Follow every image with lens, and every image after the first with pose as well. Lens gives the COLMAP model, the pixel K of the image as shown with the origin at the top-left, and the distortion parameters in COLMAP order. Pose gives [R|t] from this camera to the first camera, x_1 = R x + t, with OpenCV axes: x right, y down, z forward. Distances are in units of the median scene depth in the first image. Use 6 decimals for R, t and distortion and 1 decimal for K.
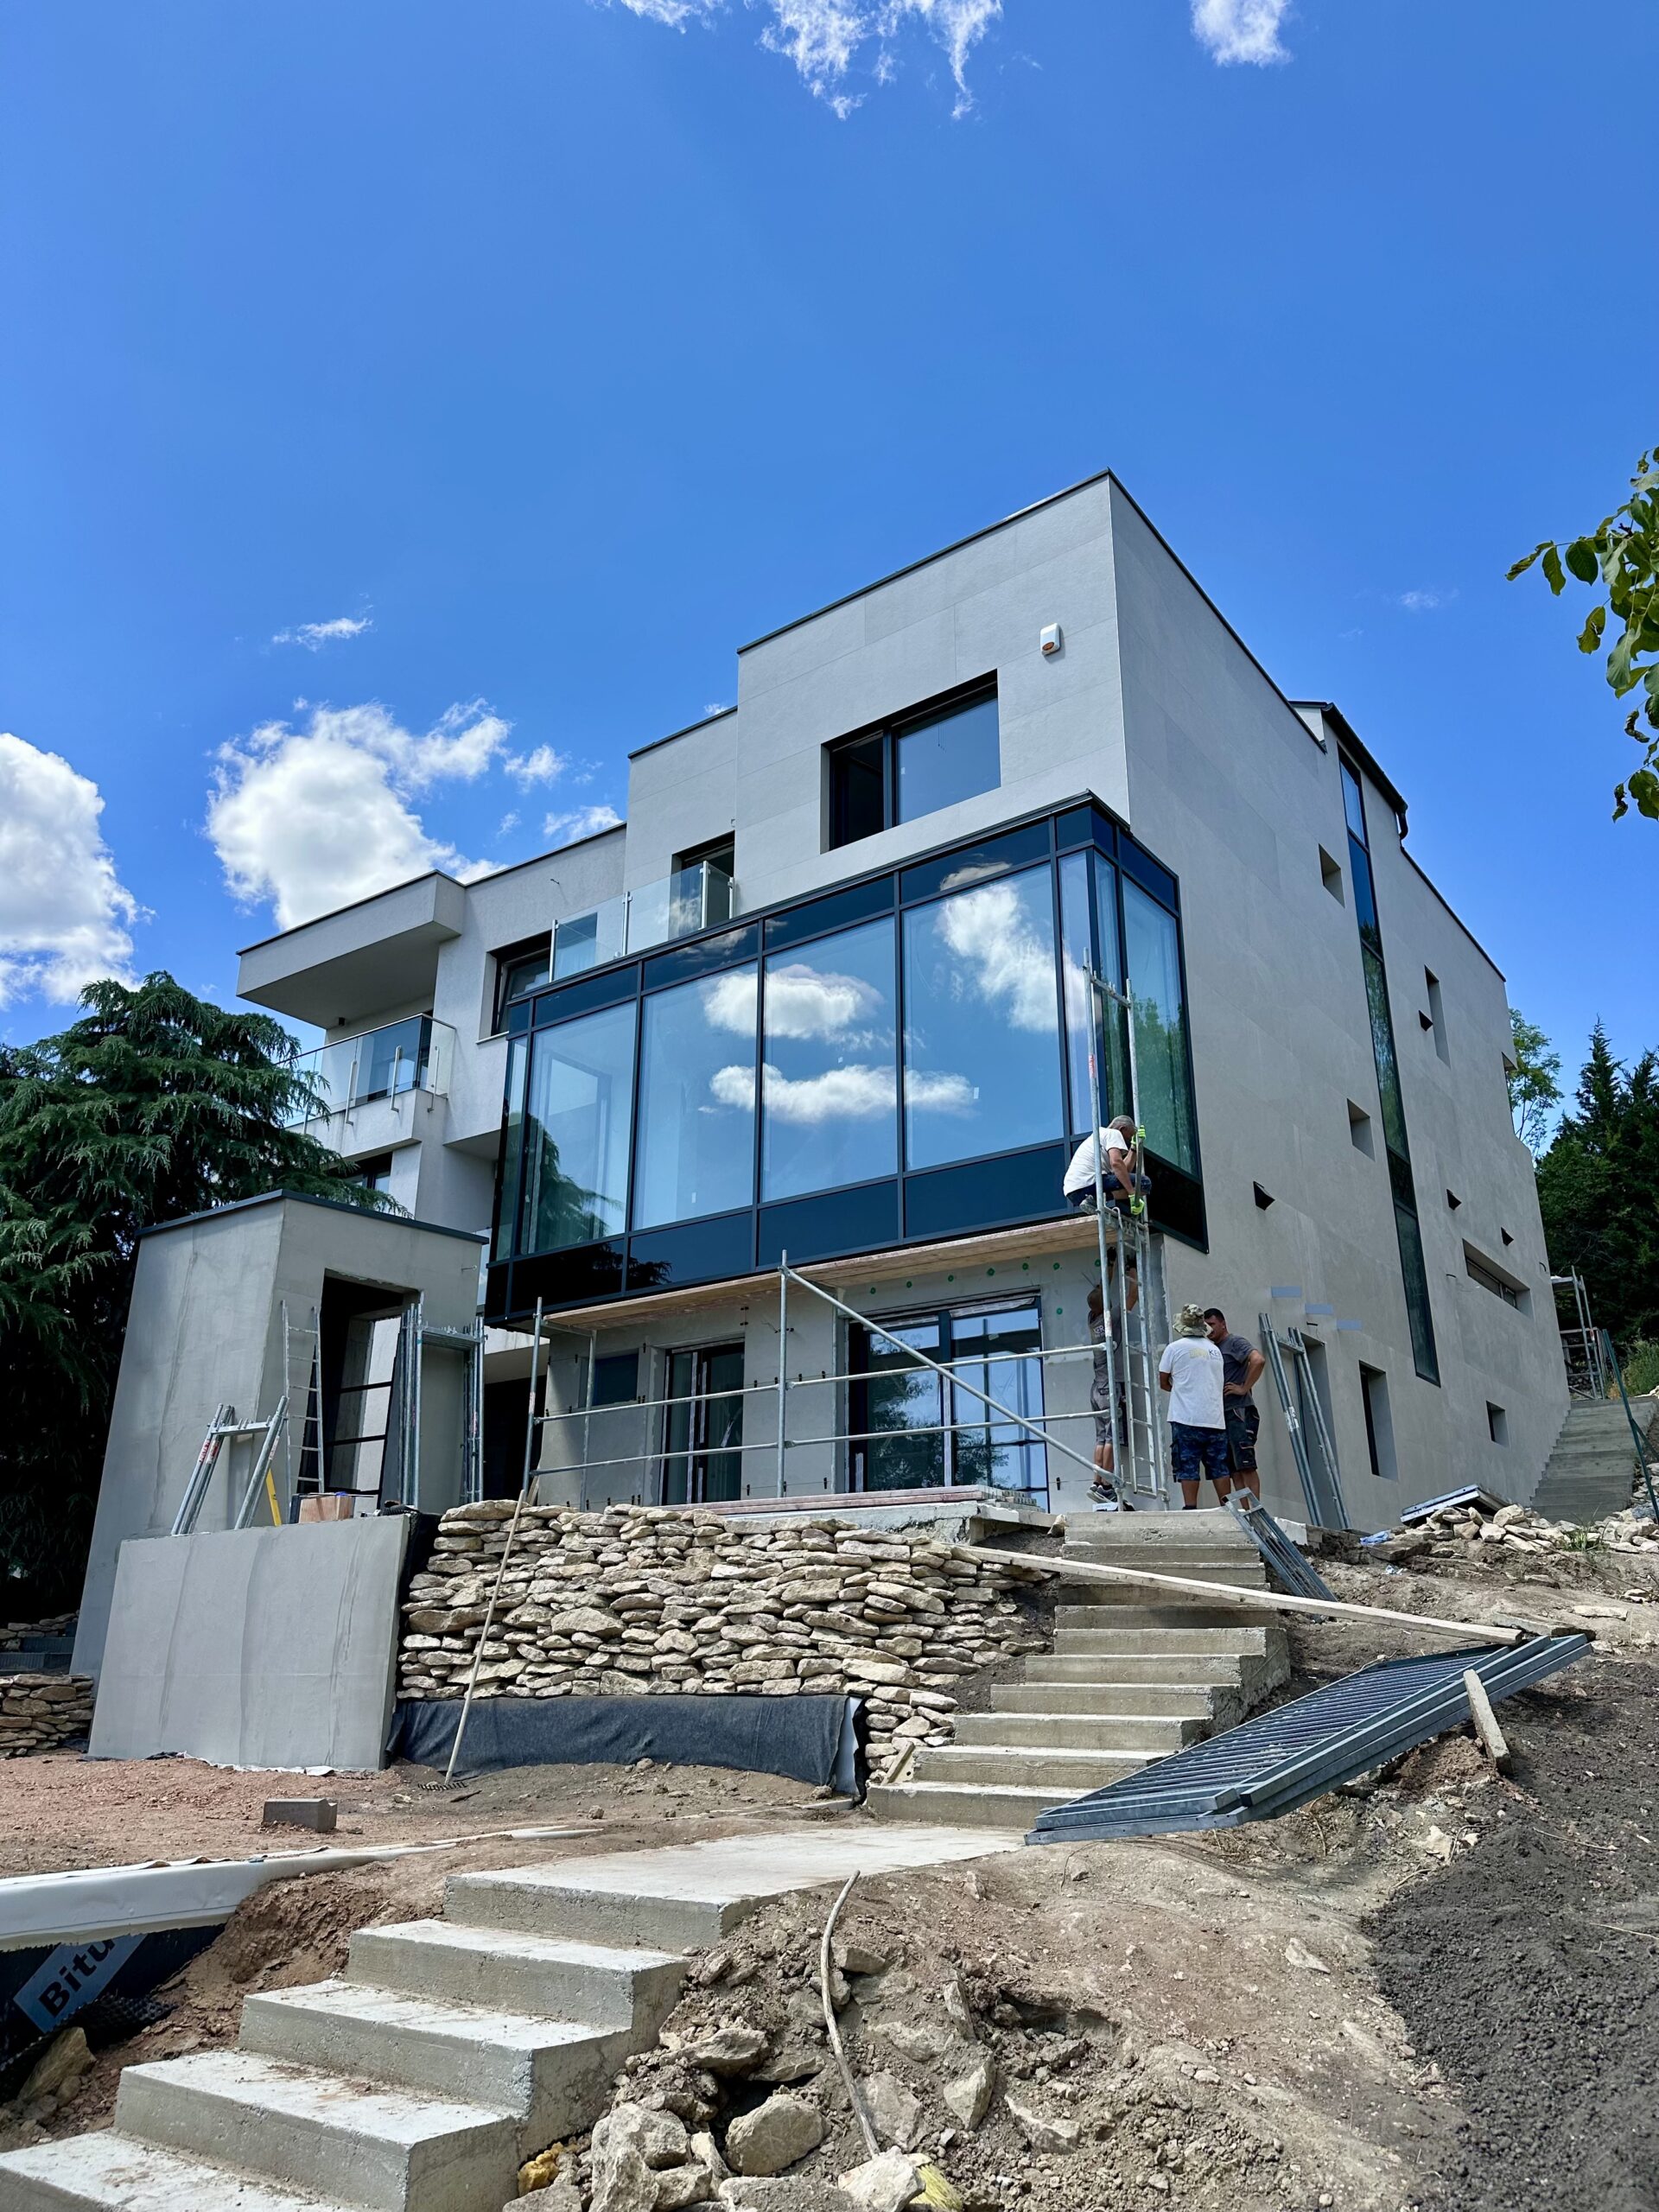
lens RADIAL K [[1545.1, 0, 829.5], [0, 1545.1, 1106.0], [0, 0, 1]] dist [0.234940, -0.451760]
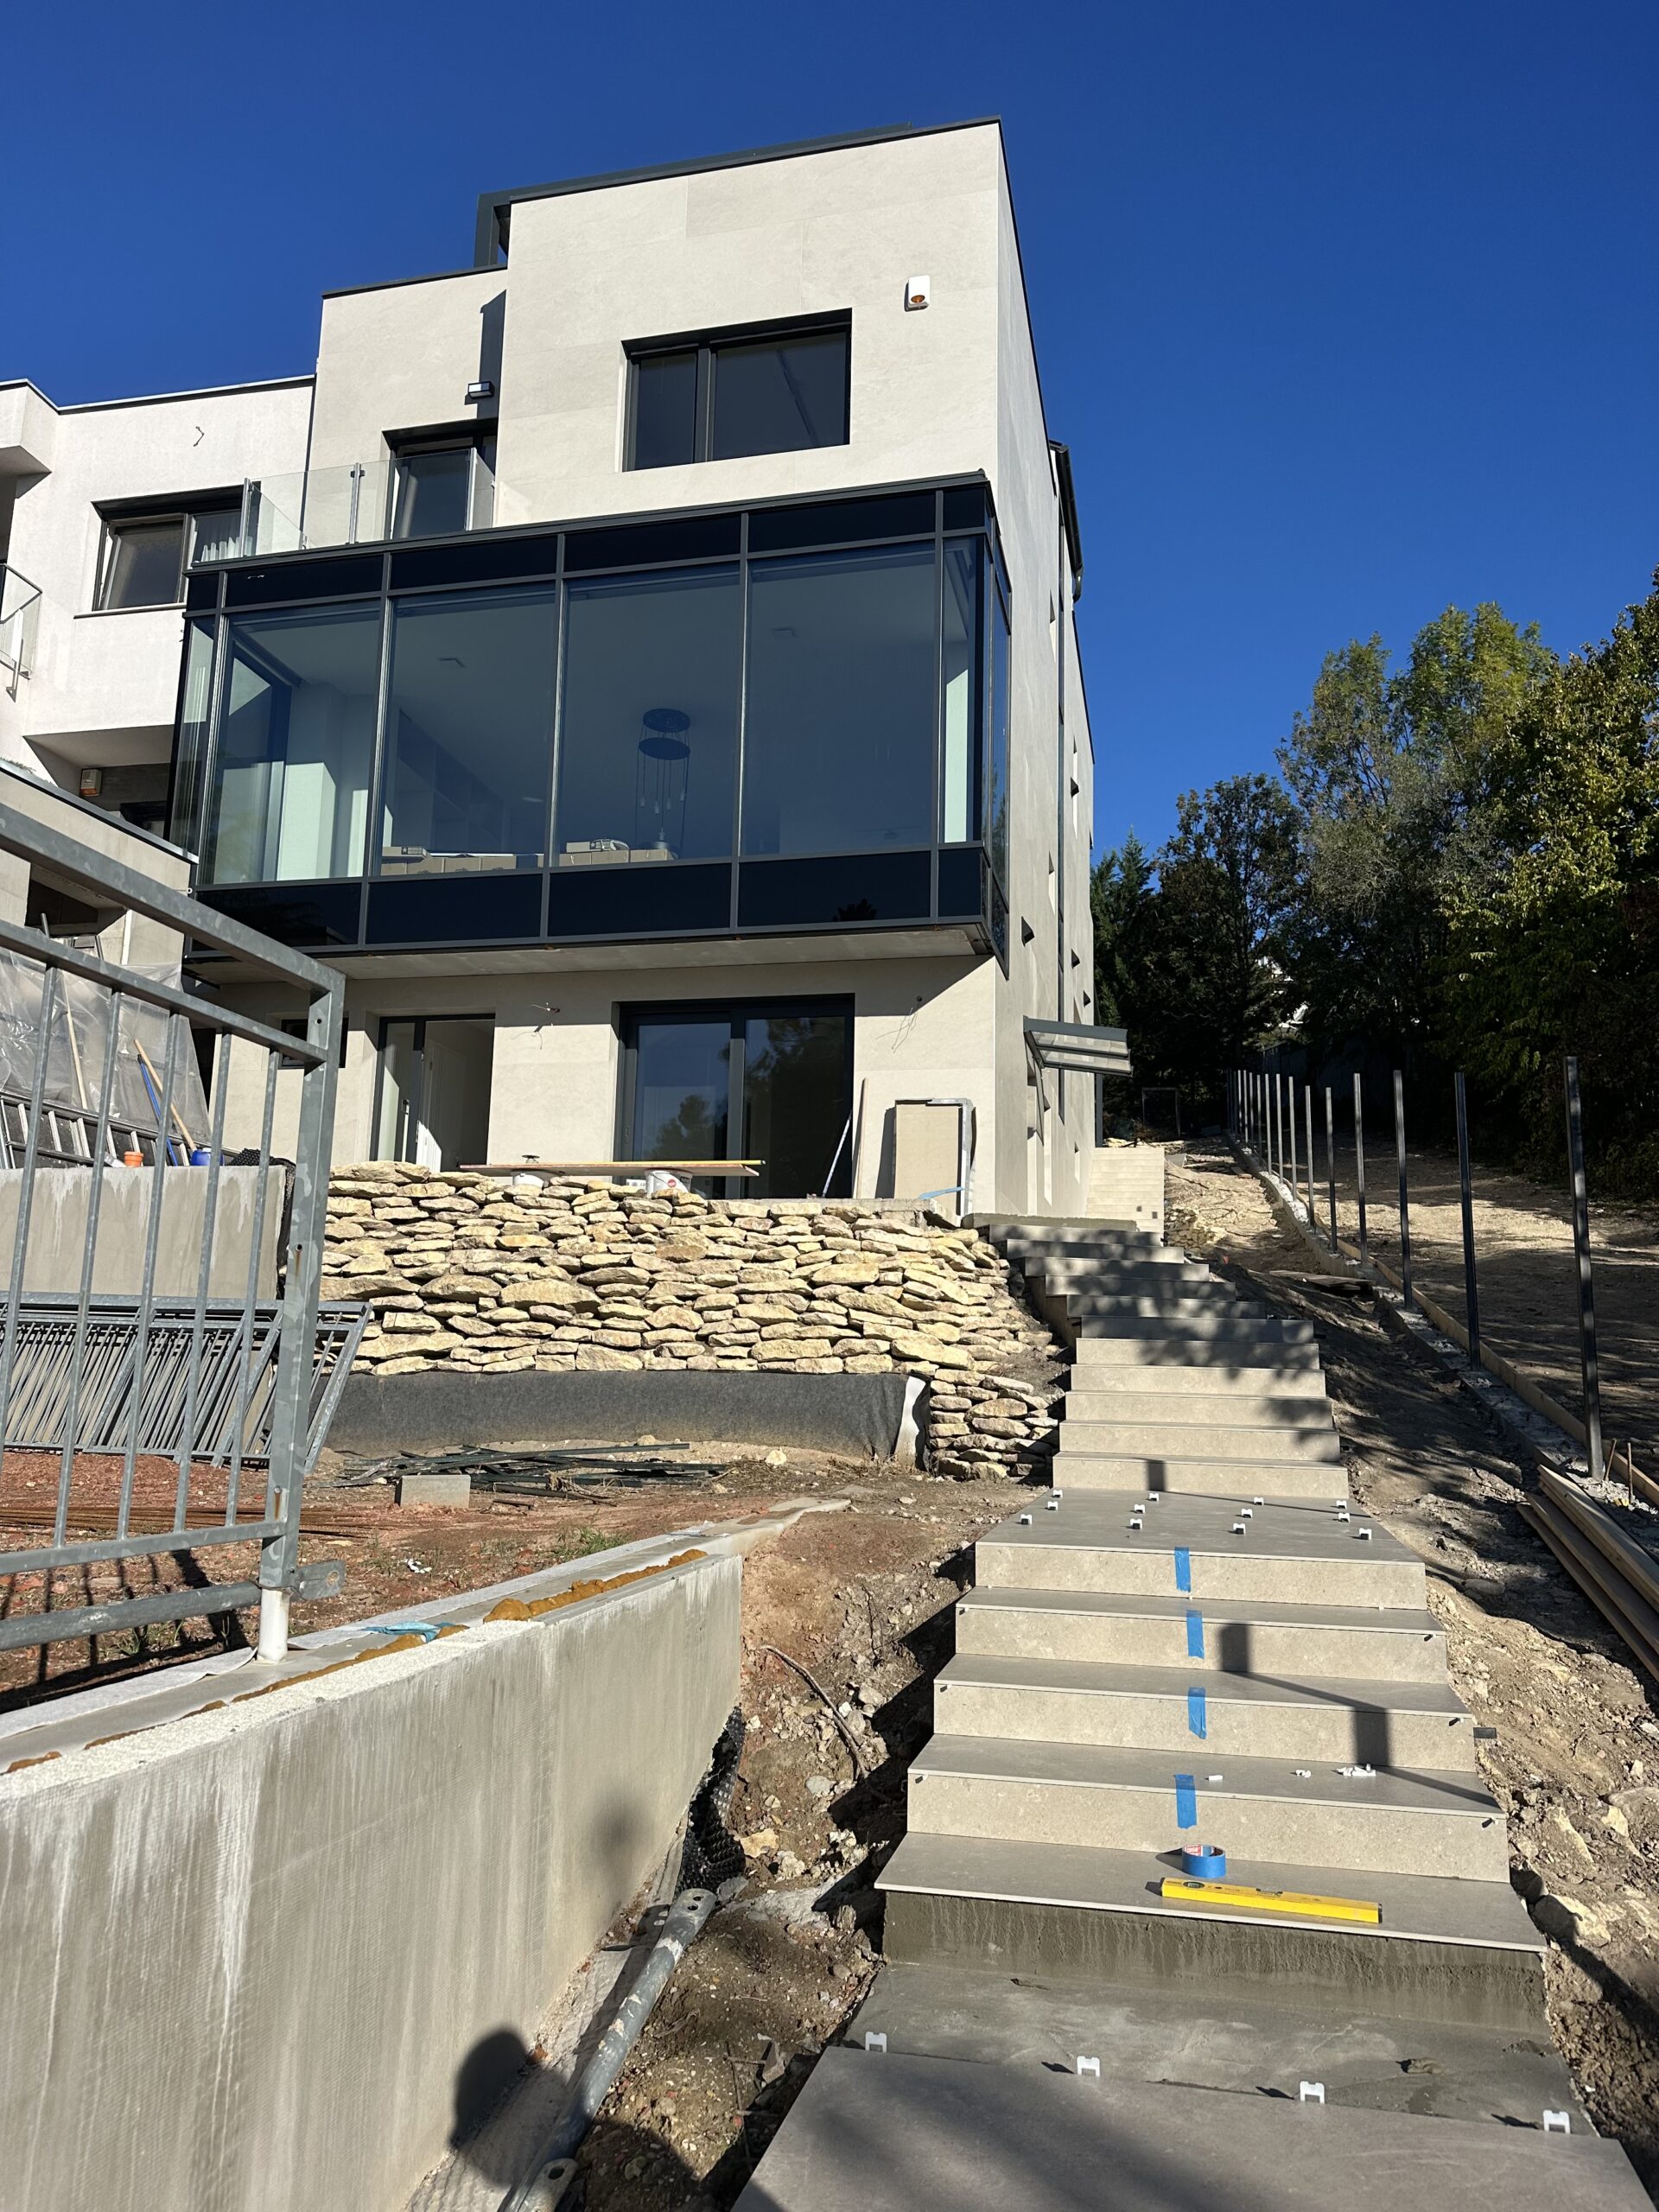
lens RADIAL K [[1545.1, 0, 829.5], [0, 1545.1, 1106.0], [0, 0, 1]] dist [0.234940, -0.451760]
pose [[0.919680, 0.087506, 0.382794, -0.356762], [-0.151986, 0.978195, 0.141541, 0.069331], [-0.362062, -0.188352, 0.912926, 0.145291]]
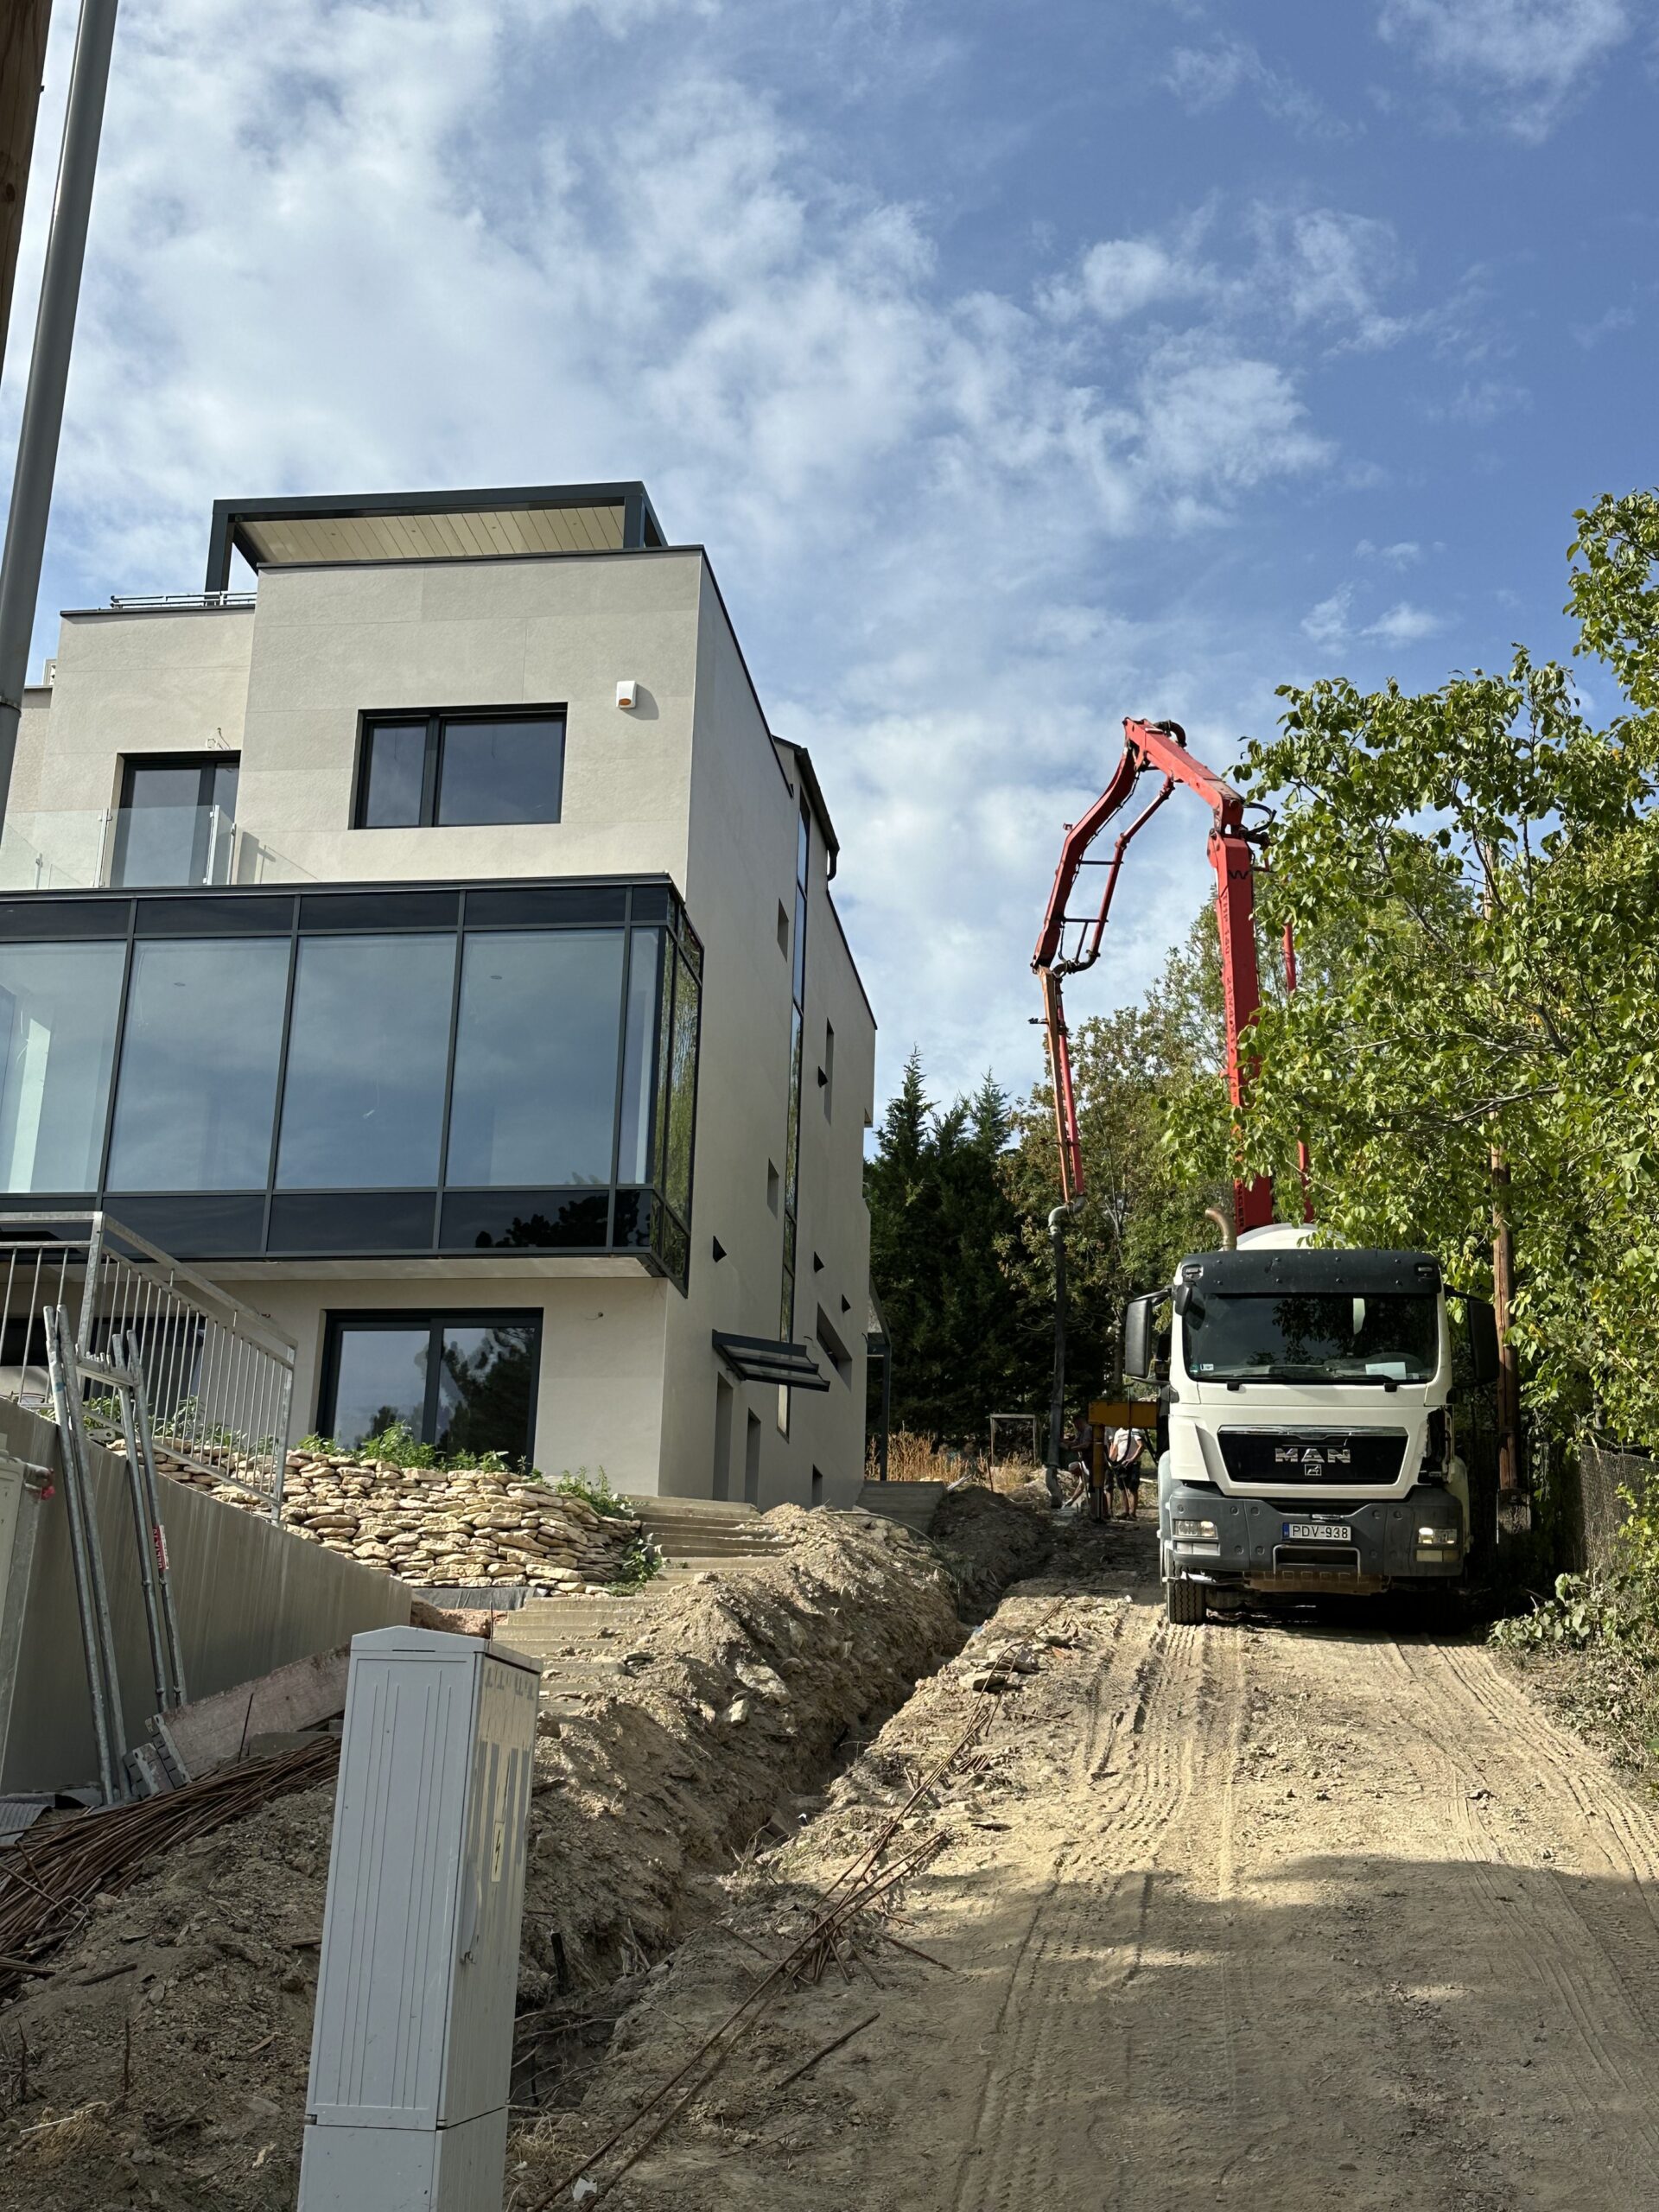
lens RADIAL K [[2616.8, 0, 829.5], [0, 2616.8, 1106.0], [0, 0, 1]] dist [0.158279, -0.003100]
pose [[0.883844, 0.167033, 0.436943, -0.742010], [-0.186675, 0.982420, 0.002048, -0.093962], [-0.428919, -0.083377, 0.899487, -1.047439]]
